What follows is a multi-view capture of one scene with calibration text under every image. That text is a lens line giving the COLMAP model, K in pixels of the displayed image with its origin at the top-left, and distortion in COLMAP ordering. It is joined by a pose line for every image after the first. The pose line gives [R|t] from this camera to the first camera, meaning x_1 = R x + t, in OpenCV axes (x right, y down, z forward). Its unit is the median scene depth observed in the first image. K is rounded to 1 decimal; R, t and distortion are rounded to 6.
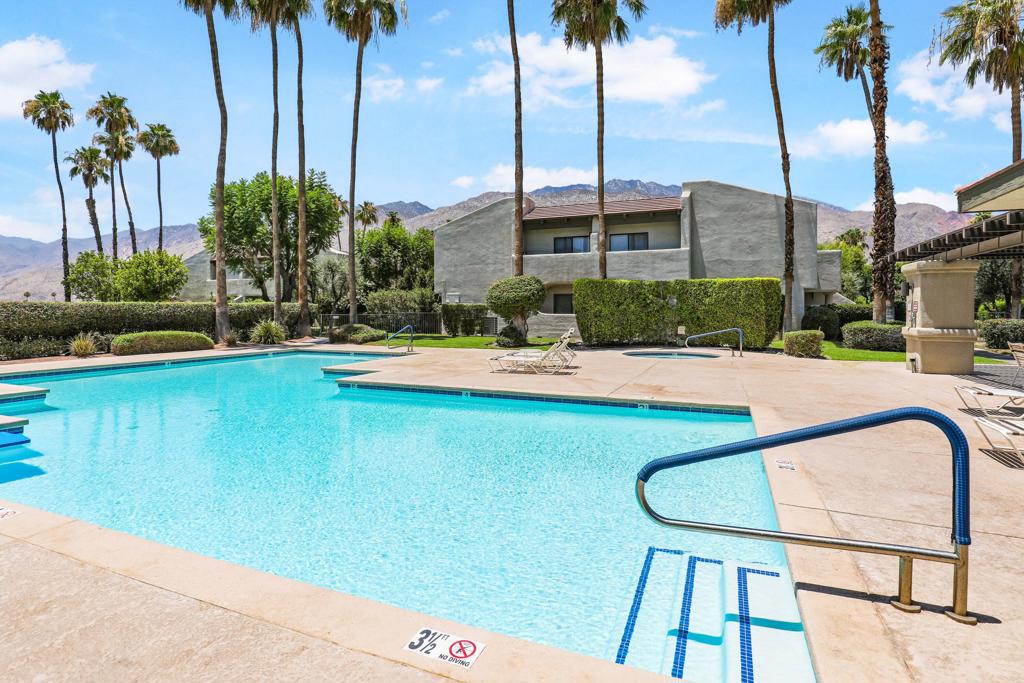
lens RADIAL K [[513.5, 0, 518.6], [0, 513.5, 337.9], [0, 0, 1]] dist [-0.027451, 0.006087]
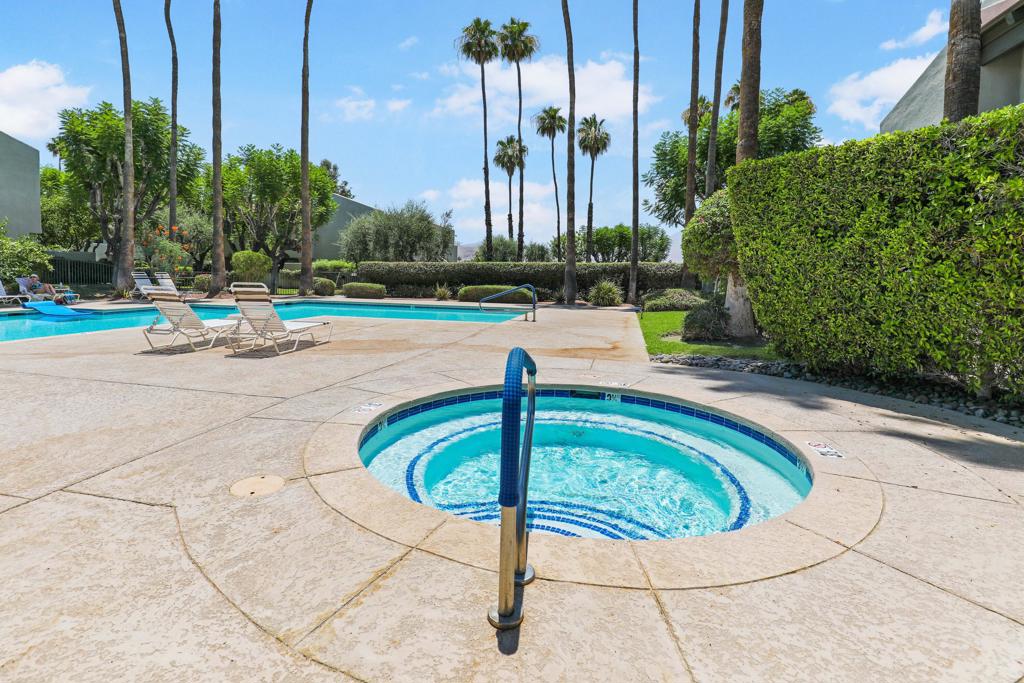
lens RADIAL K [[483.2, 0, 510.2], [0, 483.2, 313.3], [0, 0, 1]] dist [-0.026867, -0.000153]
pose [[0.160660, 0.083076, -0.983507, 0.319098], [-0.069775, 0.994914, 0.072641, -0.024020], [0.984540, 0.056954, 0.165640, 0.619938]]
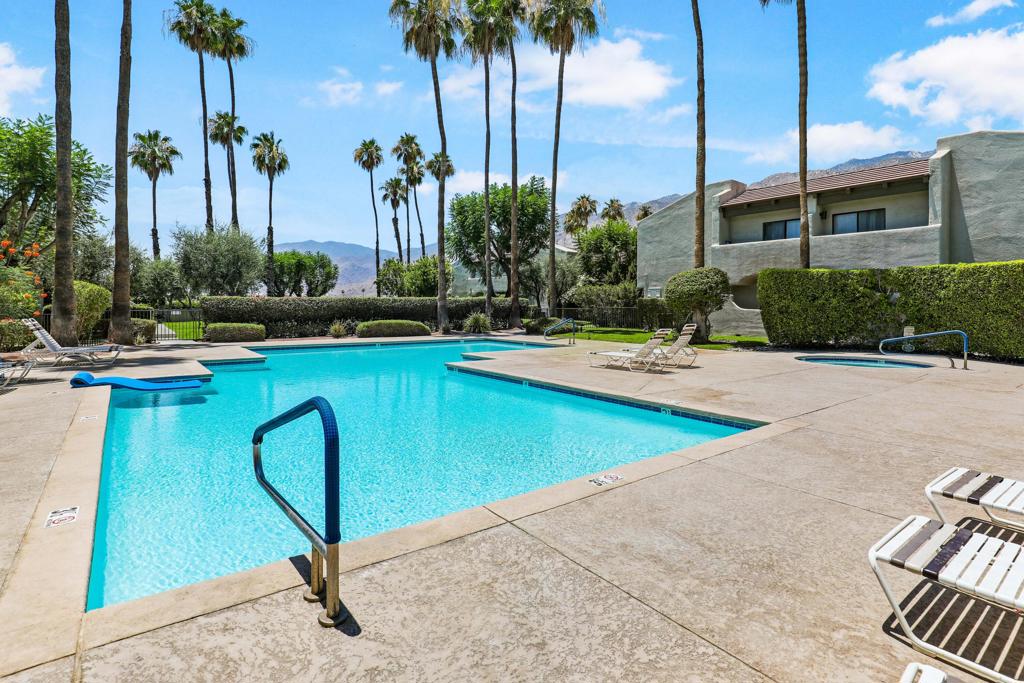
lens RADIAL K [[513.5, 0, 518.6], [0, 513.5, 337.9], [0, 0, 1]] dist [-0.027451, 0.006087]
pose [[0.865456, 0.035873, -0.499699, 0.158064], [-0.030918, 0.999356, 0.018194, -0.000981], [0.500030, -0.000297, 0.866008, 0.031954]]
